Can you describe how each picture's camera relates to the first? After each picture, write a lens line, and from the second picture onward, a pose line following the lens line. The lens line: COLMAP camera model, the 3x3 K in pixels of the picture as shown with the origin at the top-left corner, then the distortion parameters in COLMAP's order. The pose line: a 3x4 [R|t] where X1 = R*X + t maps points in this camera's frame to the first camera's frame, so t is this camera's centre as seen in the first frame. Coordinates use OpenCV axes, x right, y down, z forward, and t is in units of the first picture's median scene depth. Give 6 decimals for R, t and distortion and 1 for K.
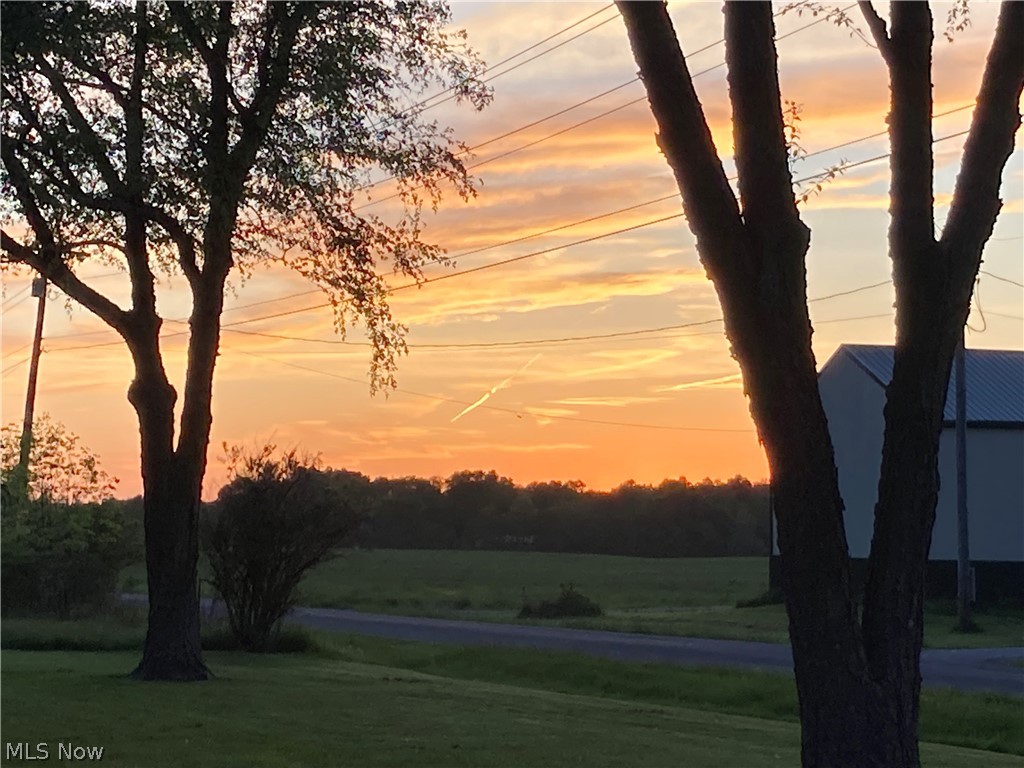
lens RADIAL K [[2929.6, 0, 508.8], [0, 2929.6, 387.4], [0, 0, 1]] dist [-0.111473, 0.000000]
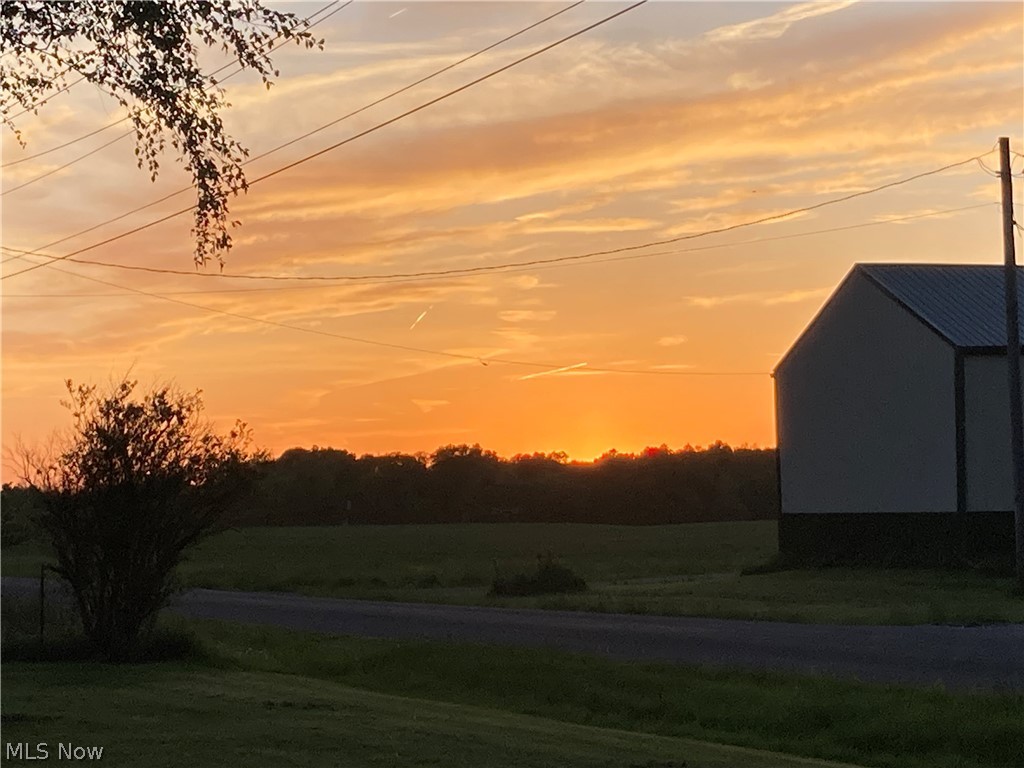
lens RADIAL K [[2834.1, 0, 515.8], [0, 2834.1, 379.4], [0, 0, 1]] dist [-0.179010, 0.000000]
pose [[0.999428, -0.032810, 0.008250, 0.010478], [0.032767, 0.999449, 0.005237, 0.018641], [-0.008417, -0.004964, 0.999952, 0.283732]]
